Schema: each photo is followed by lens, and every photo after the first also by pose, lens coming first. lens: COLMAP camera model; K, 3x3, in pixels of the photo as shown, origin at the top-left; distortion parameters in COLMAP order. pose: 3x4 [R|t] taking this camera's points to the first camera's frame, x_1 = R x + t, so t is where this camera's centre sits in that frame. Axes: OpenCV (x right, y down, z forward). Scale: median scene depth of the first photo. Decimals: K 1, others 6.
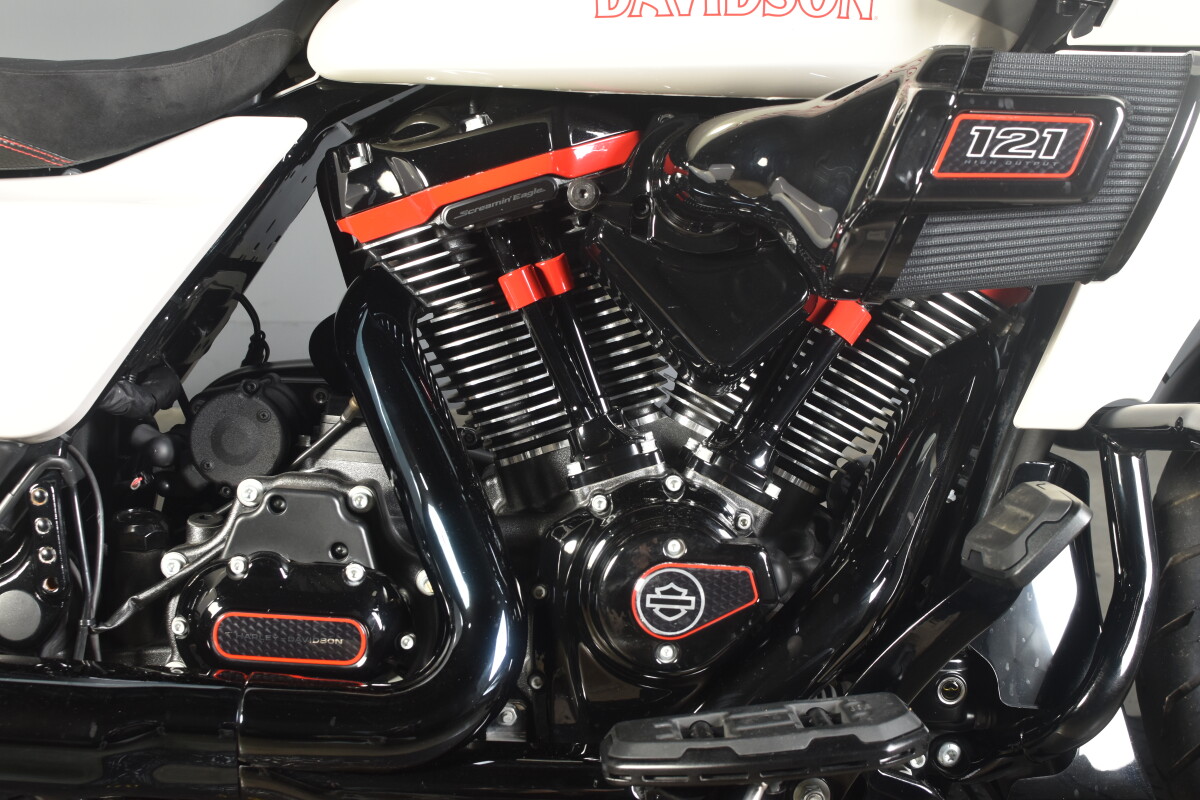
lens RADIAL K [[1838.5, 0, 600.0], [0, 1838.5, 400.0], [0, 0, 1]] dist [-0.359845, 1.092165]
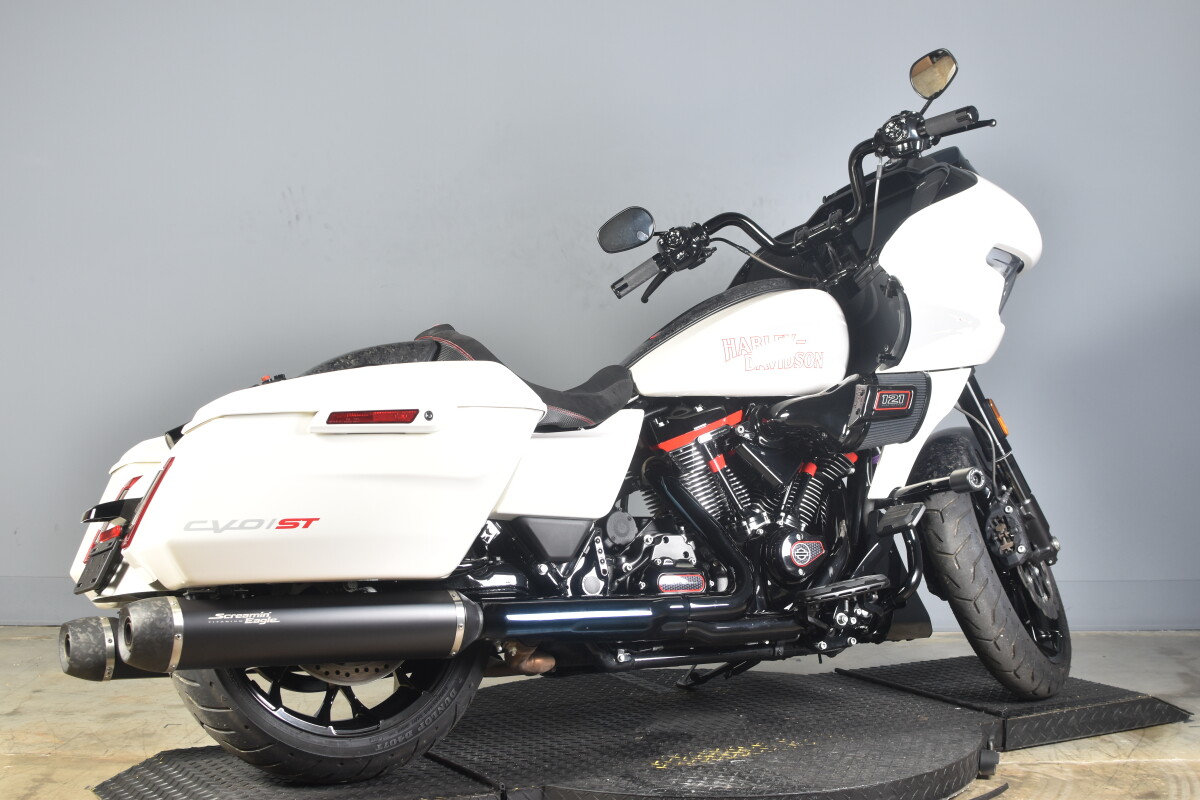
lens RADIAL K [[1838.5, 0, 600.0], [0, 1838.5, 400.0], [0, 0, 1]] dist [-0.359845, 1.092165]
pose [[0.881885, -0.036885, 0.470019, -1.609172], [0.139302, 0.972810, -0.185028, 0.360031], [-0.450415, 0.228648, 0.863045, -1.485774]]
